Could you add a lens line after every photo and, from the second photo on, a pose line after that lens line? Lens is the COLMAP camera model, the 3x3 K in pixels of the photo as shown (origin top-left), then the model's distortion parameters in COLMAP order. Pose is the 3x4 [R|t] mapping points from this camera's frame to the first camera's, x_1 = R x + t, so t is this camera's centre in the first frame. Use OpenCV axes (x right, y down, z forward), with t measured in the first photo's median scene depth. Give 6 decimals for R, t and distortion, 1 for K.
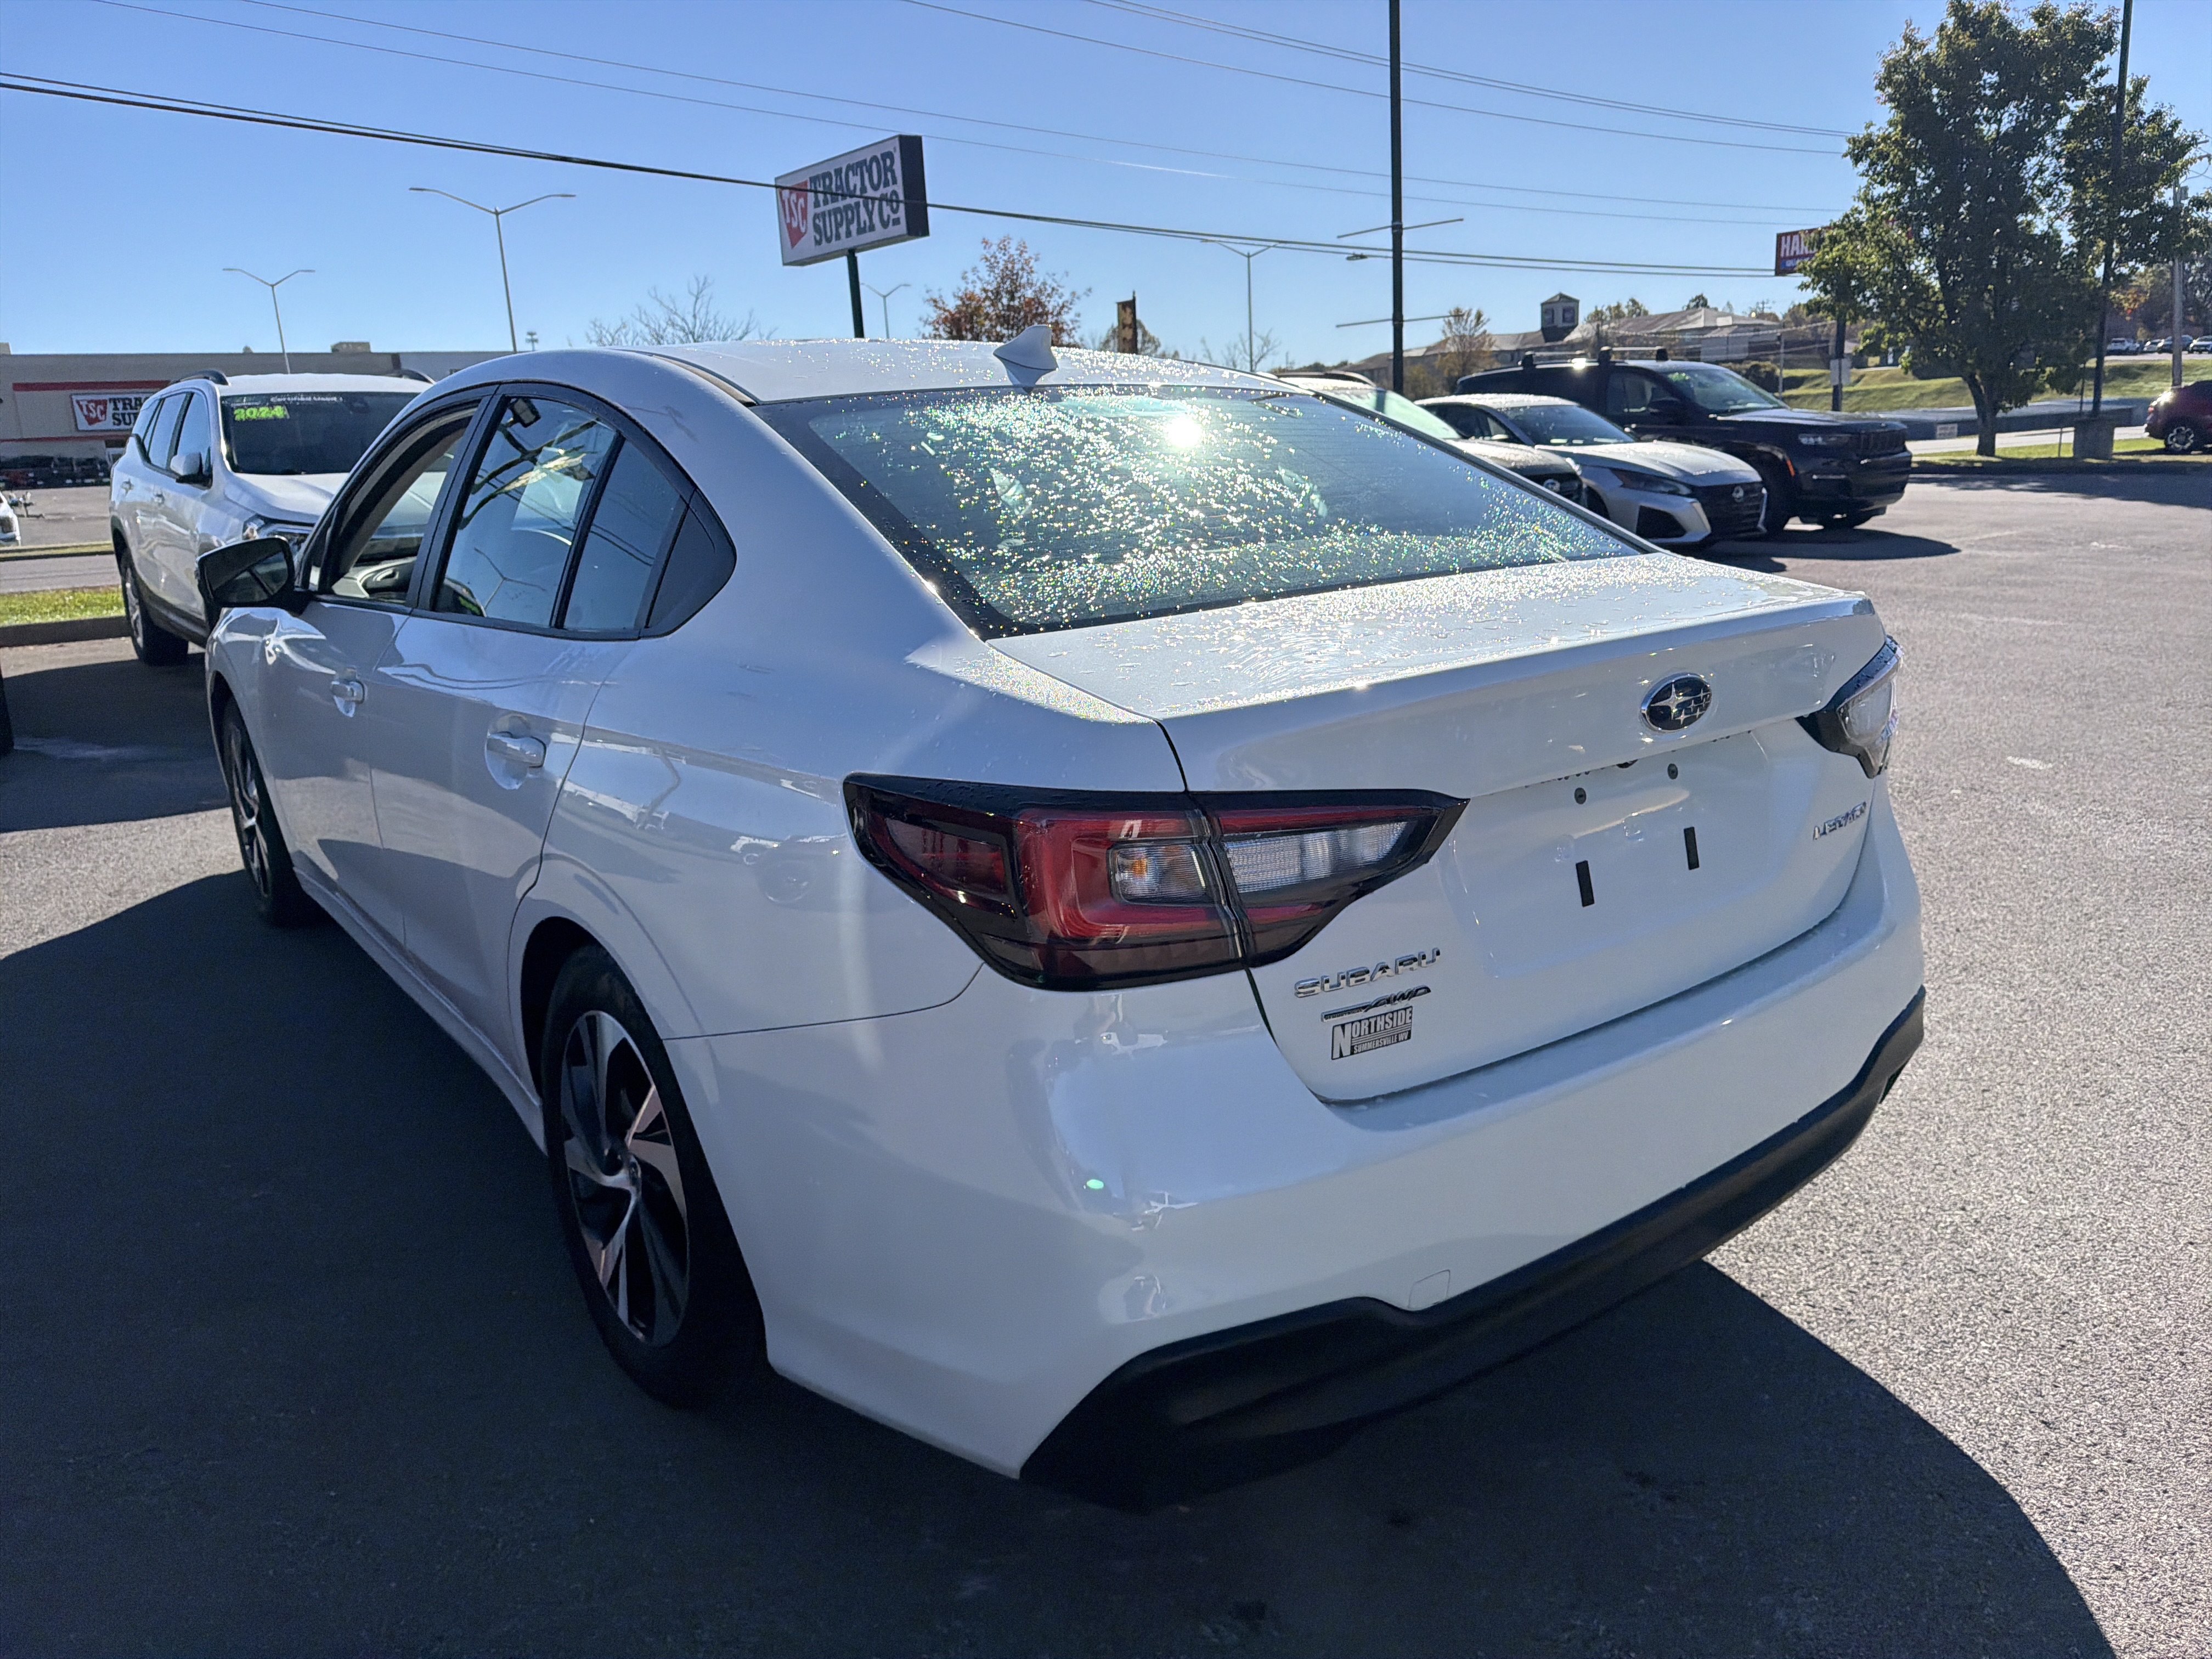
lens RADIAL K [[1521.8, 0, 1147.1], [0, 1521.8, 838.0], [0, 0, 1]] dist [-0.003379, 0.001441]
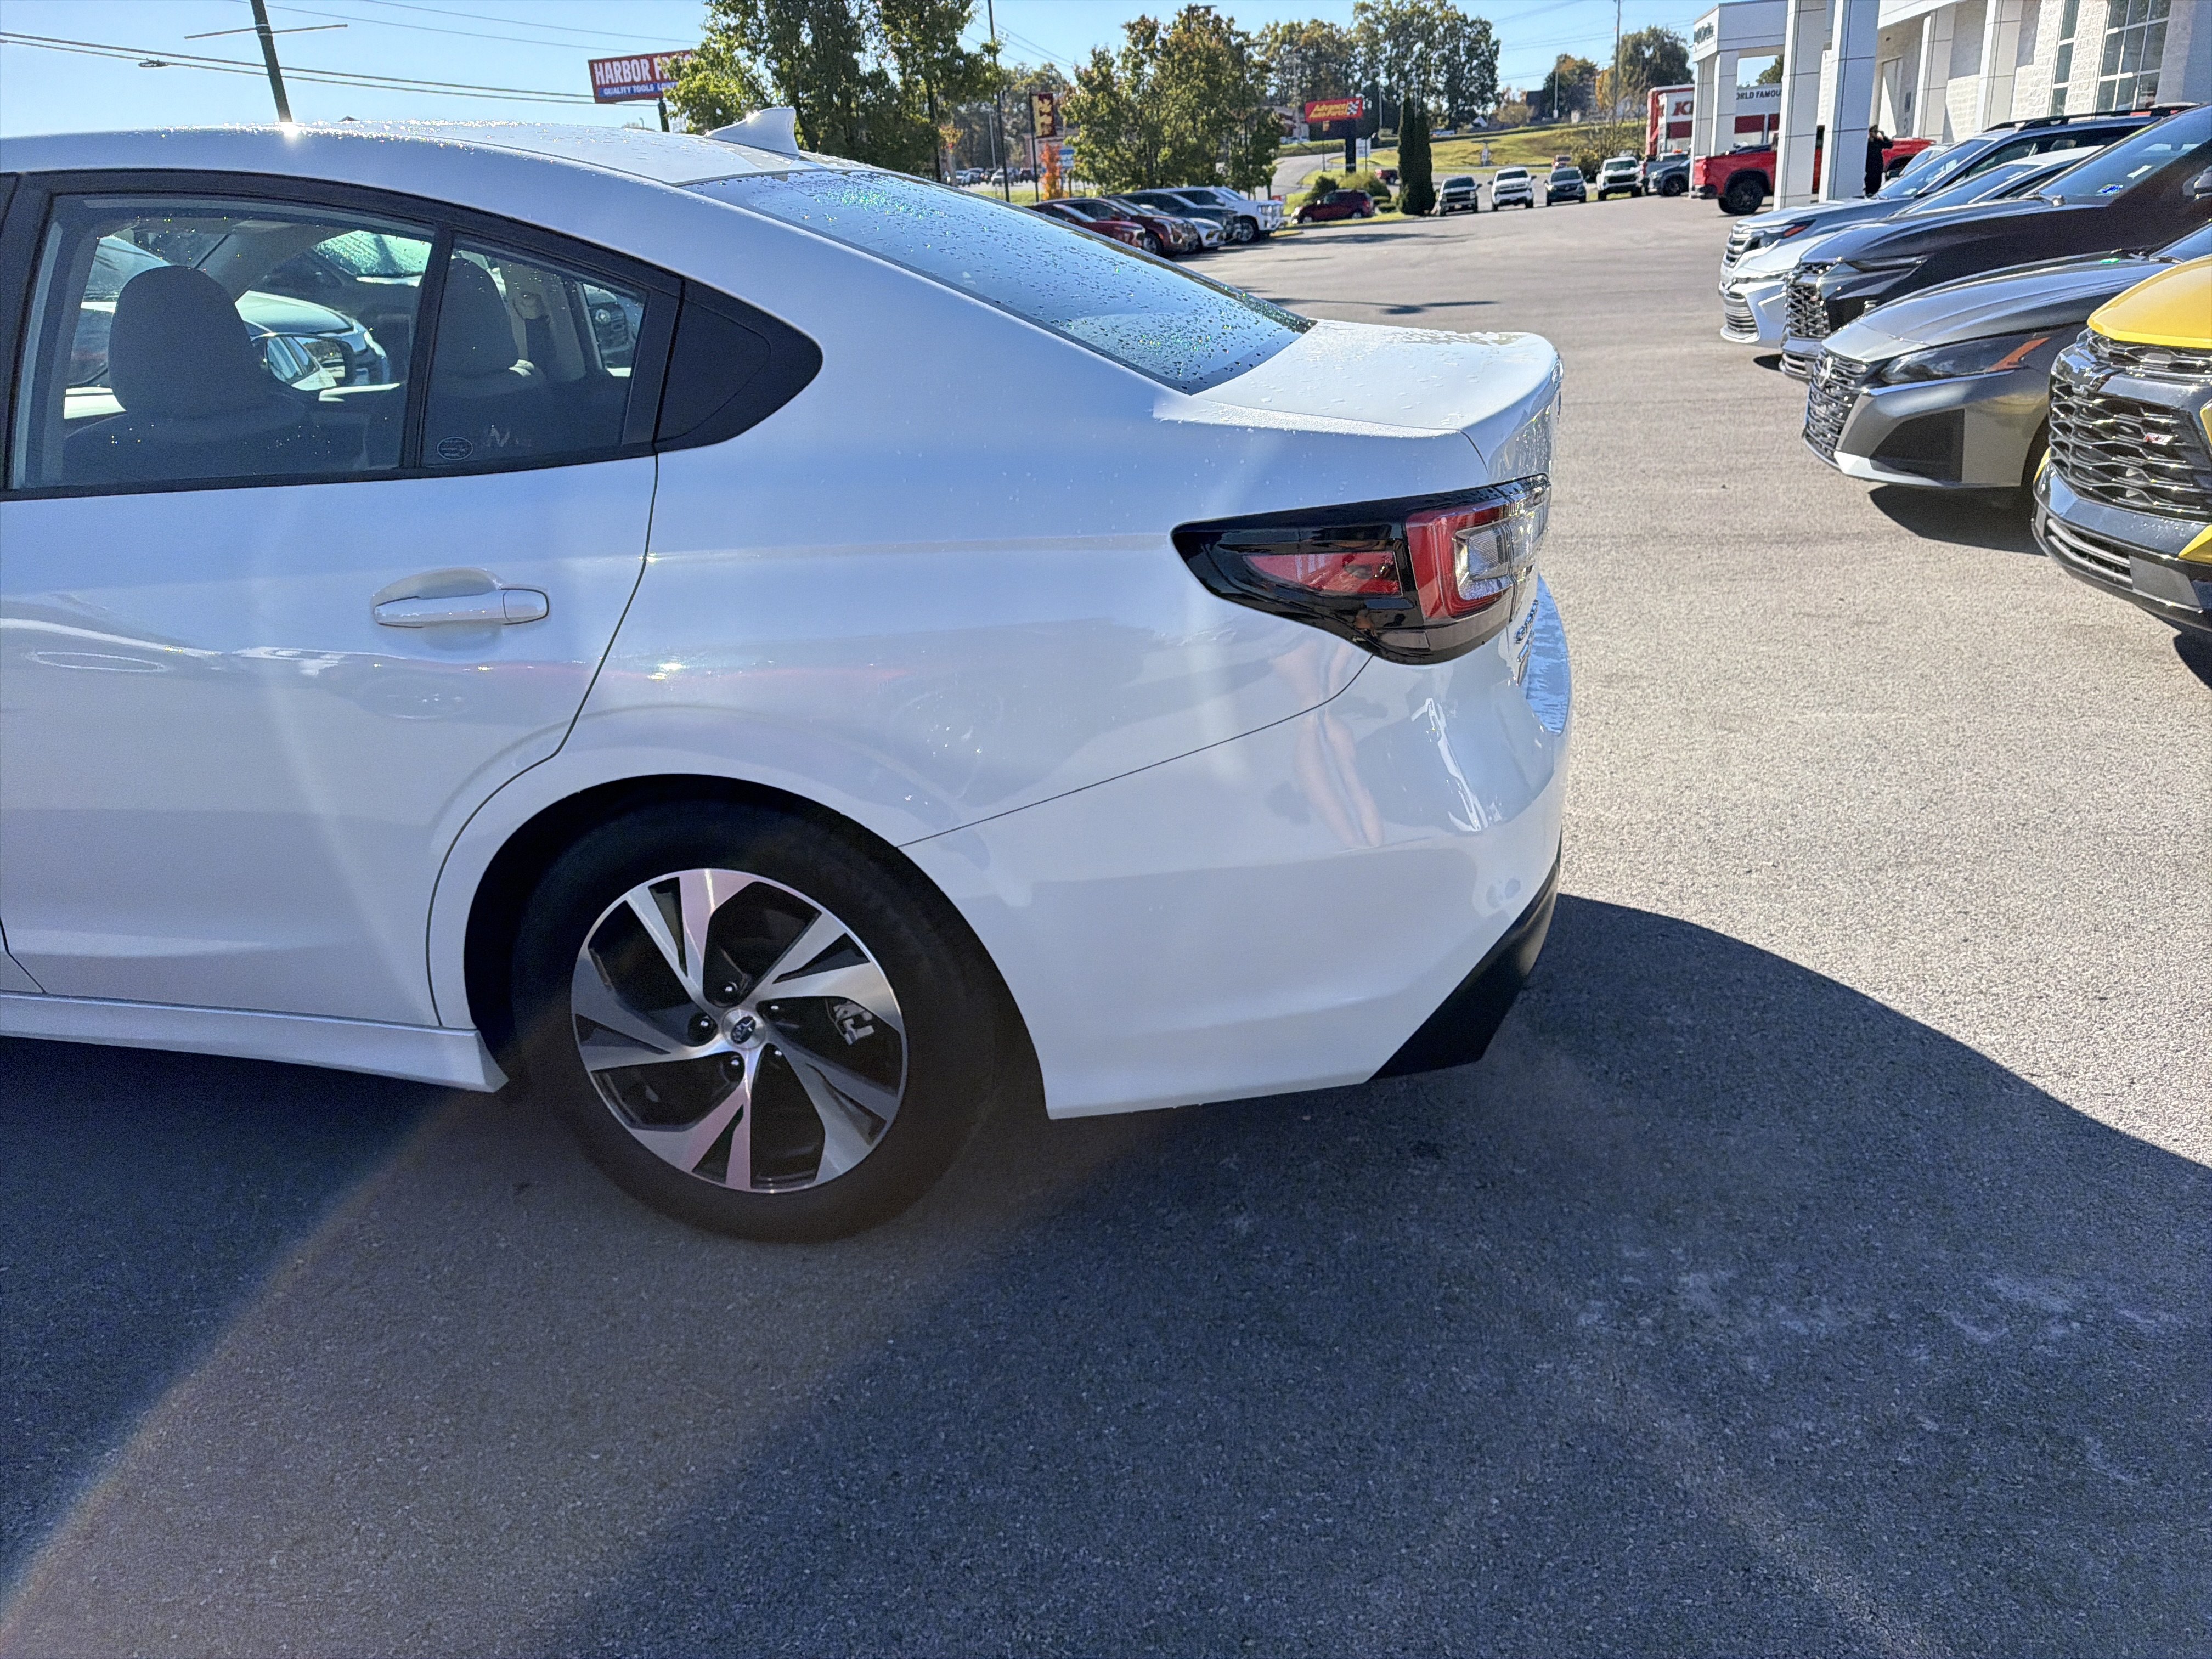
lens RADIAL K [[1521.8, 0, 1147.1], [0, 1521.8, 838.0], [0, 0, 1]] dist [-0.003379, 0.001441]
pose [[0.778771, -0.245339, 0.577342, -0.654839], [0.188531, 0.969338, 0.157609, 0.001665], [-0.598307, -0.013894, 0.801146, 0.083872]]
